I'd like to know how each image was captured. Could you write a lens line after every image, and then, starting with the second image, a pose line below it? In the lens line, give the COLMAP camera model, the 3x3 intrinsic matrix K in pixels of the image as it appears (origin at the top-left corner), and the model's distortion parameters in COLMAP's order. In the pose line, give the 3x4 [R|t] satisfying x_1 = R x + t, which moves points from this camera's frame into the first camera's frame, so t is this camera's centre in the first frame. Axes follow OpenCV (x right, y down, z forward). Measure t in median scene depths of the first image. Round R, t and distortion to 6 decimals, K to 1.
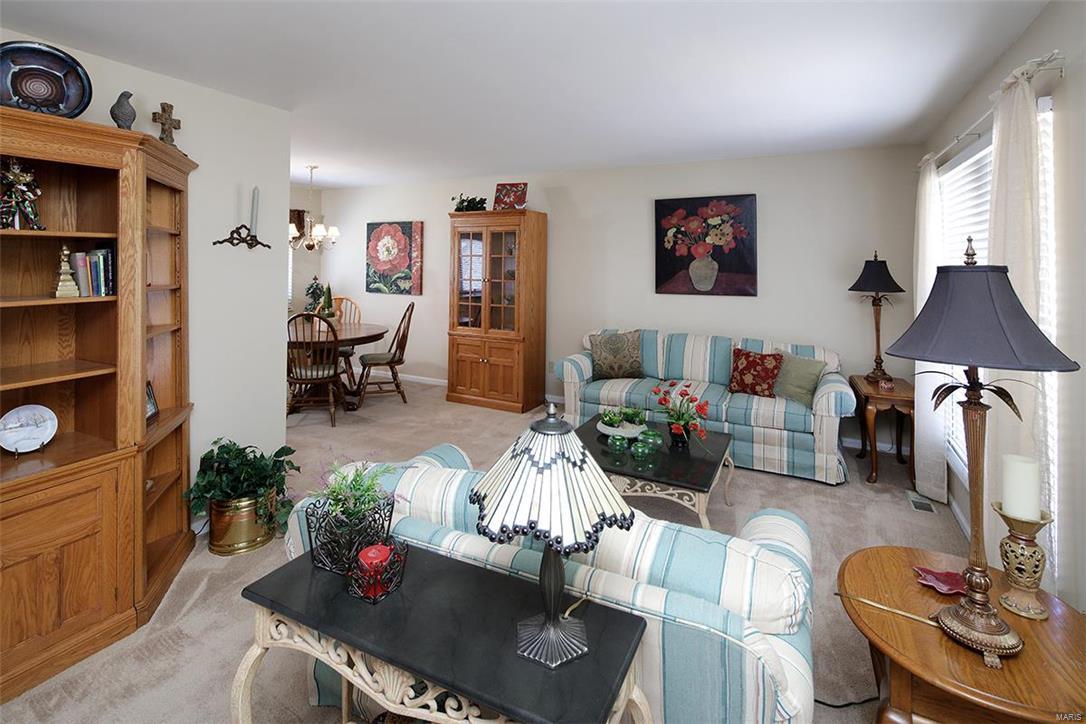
lens RADIAL K [[516.1, 0, 541.8], [0, 516.1, 256.2], [0, 0, 1]] dist [0.001405, -0.000054]
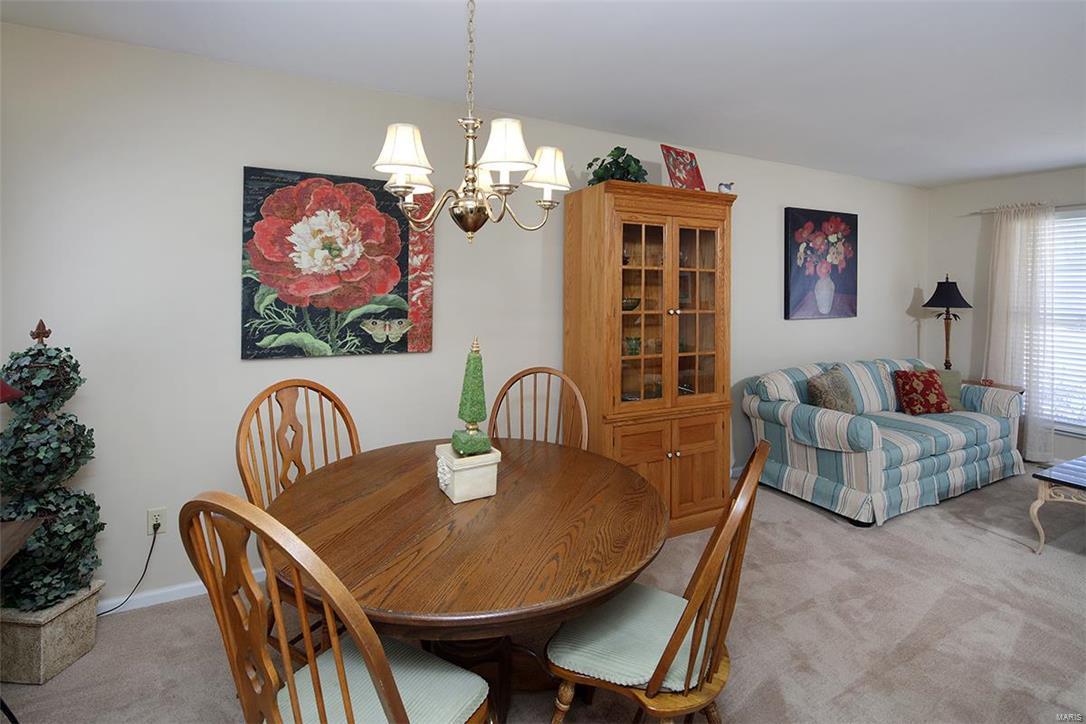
lens RADIAL K [[529.7, 0, 544.8], [0, 529.7, 287.0], [0, 0, 1]] dist [-0.002817, -0.001173]
pose [[0.570754, 0.002184, 0.821118, -0.740150], [-0.012438, 0.999905, 0.005986, 0.020245], [-0.821027, -0.013629, 0.570727, 0.875723]]
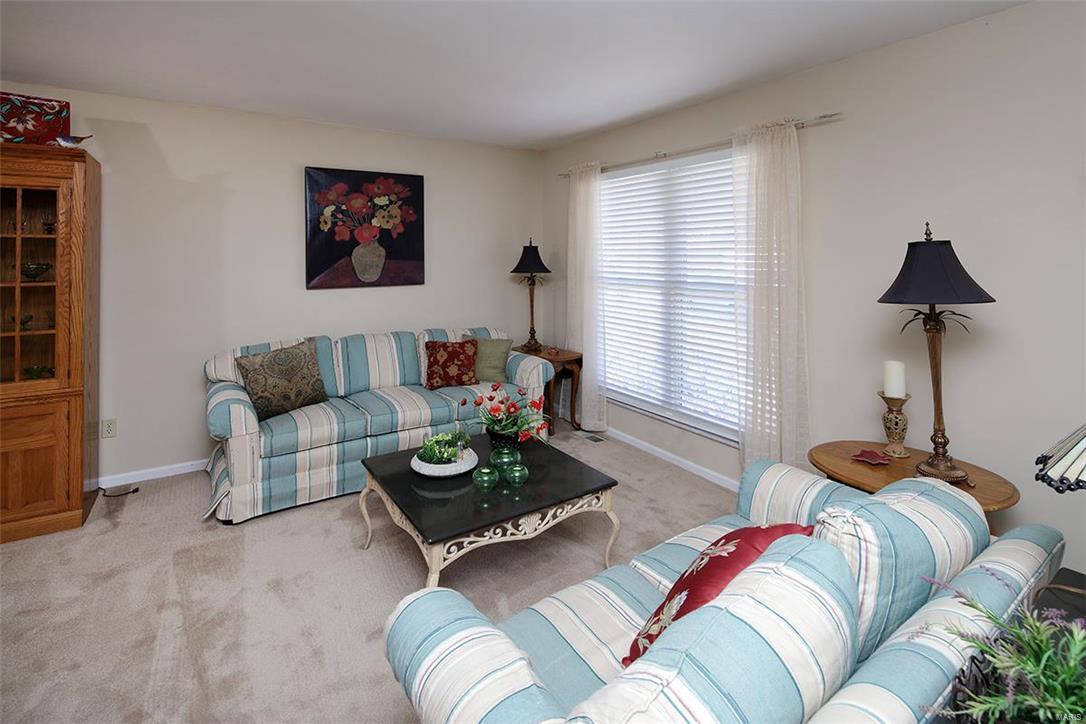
lens RADIAL K [[516.1, 0, 541.8], [0, 516.1, 256.2], [0, 0, 1]] dist [0.001405, -0.000054]
pose [[0.492453, -0.010032, 0.870281, -0.288674], [-0.003436, 0.999903, 0.013470, 0.012362], [-0.870332, -0.009623, 0.492371, 0.333702]]
